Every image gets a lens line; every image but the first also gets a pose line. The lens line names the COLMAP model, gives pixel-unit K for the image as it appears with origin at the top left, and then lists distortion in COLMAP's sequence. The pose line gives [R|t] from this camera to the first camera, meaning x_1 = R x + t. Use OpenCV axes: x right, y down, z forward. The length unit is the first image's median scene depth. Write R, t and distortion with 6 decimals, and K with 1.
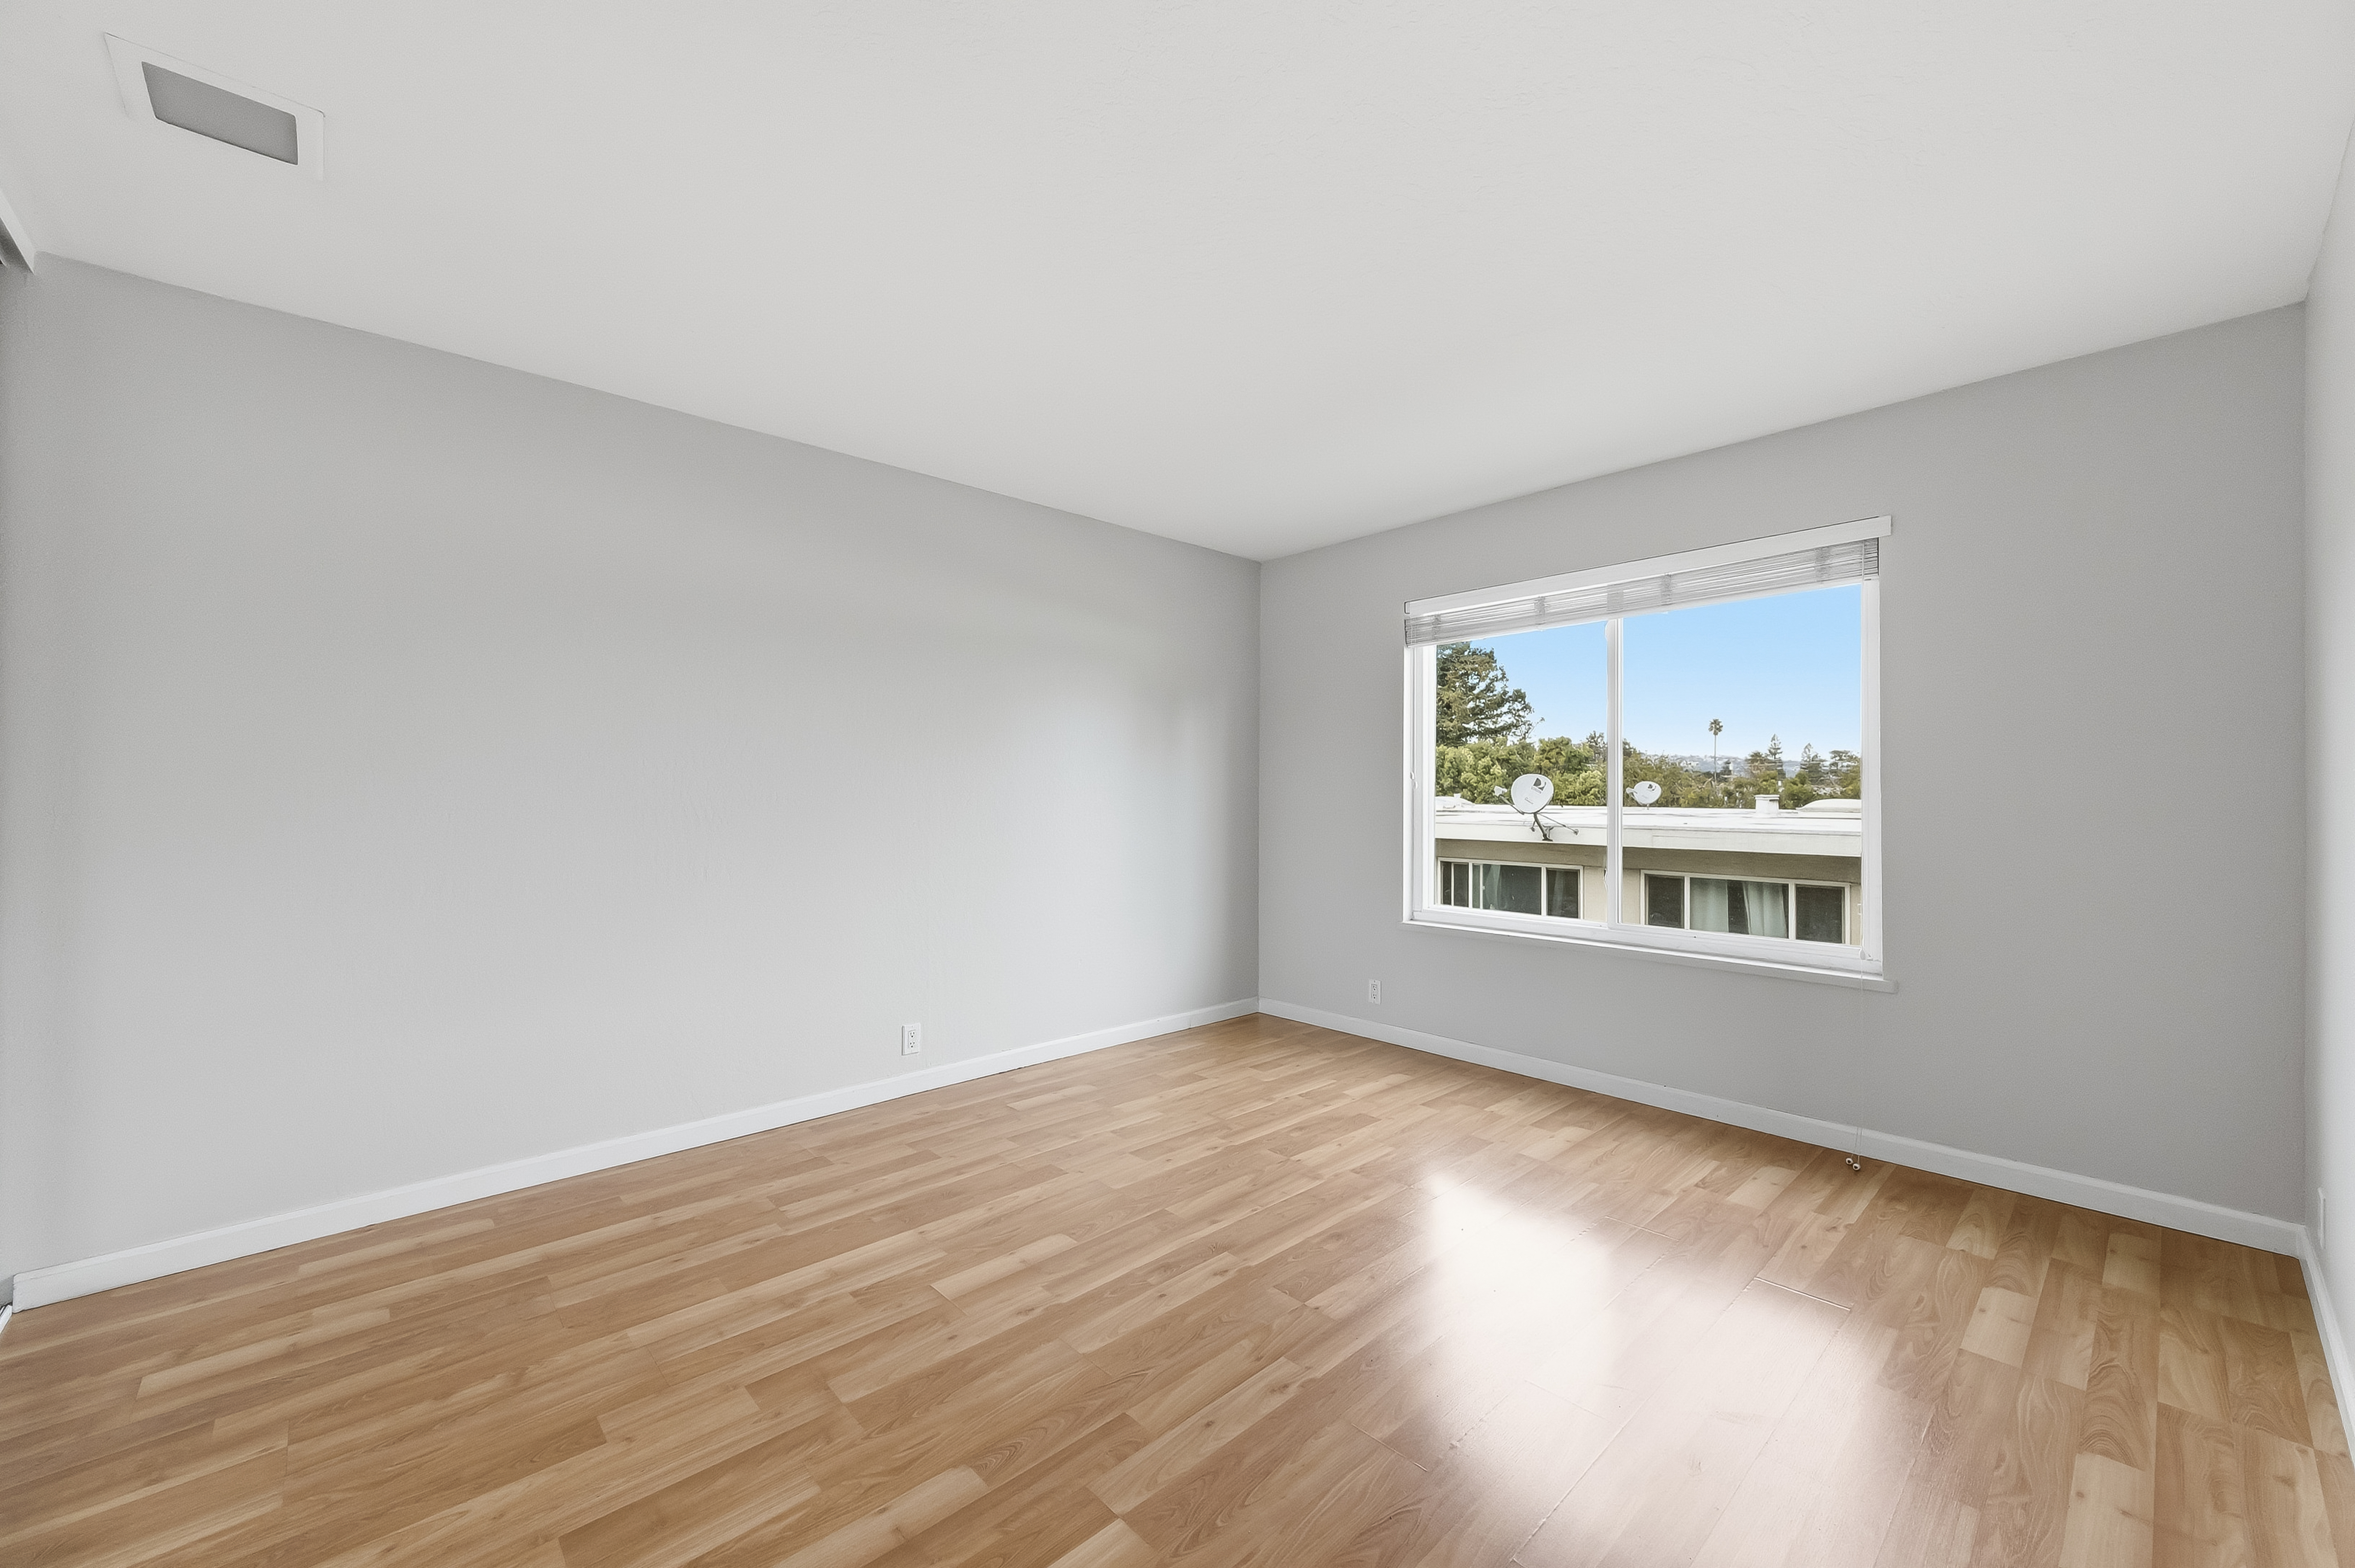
lens RADIAL K [[924.4, 0, 1191.2], [0, 924.4, 778.4], [0, 0, 1]] dist [-0.000891, -0.000481]
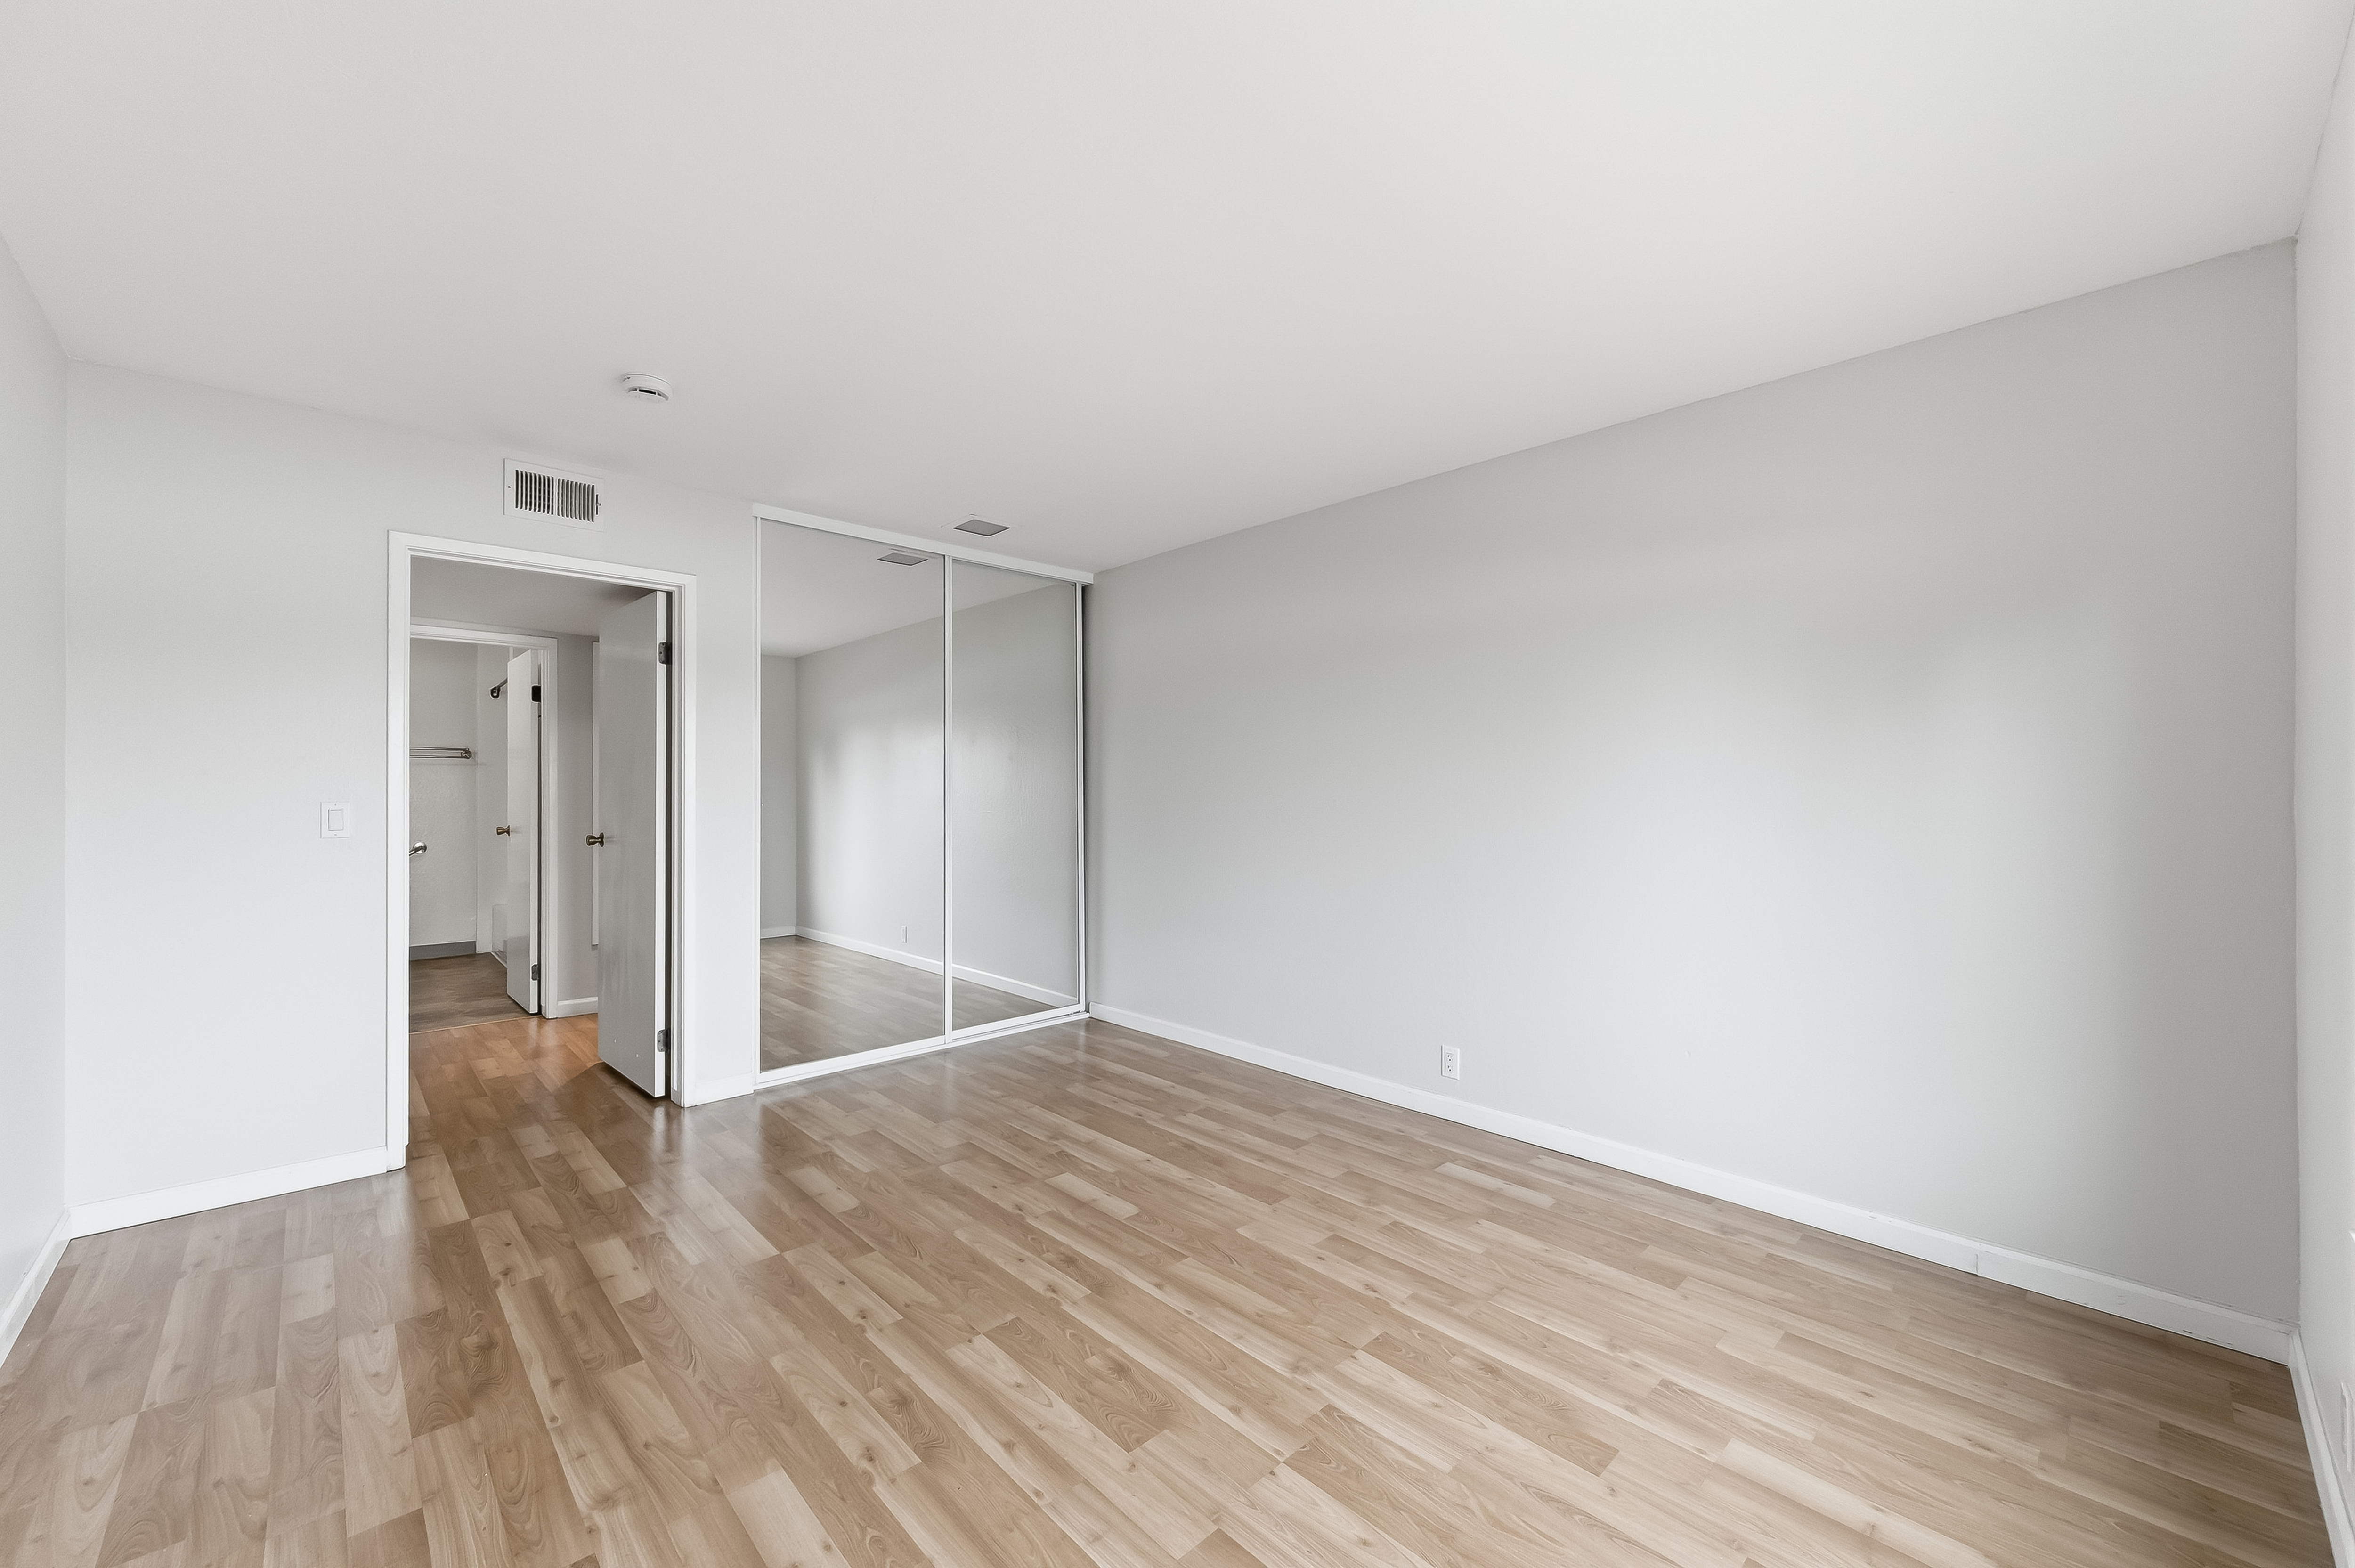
lens RADIAL K [[924.4, 0, 1190.9], [0, 924.4, 792.9], [0, 0, 1]] dist [-0.000891, -0.000481]
pose [[0.007102, 0.003671, -0.999968, 0.844405], [0.009182, 0.999951, 0.003736, -0.006518], [0.999933, -0.009208, 0.007068, 0.933839]]
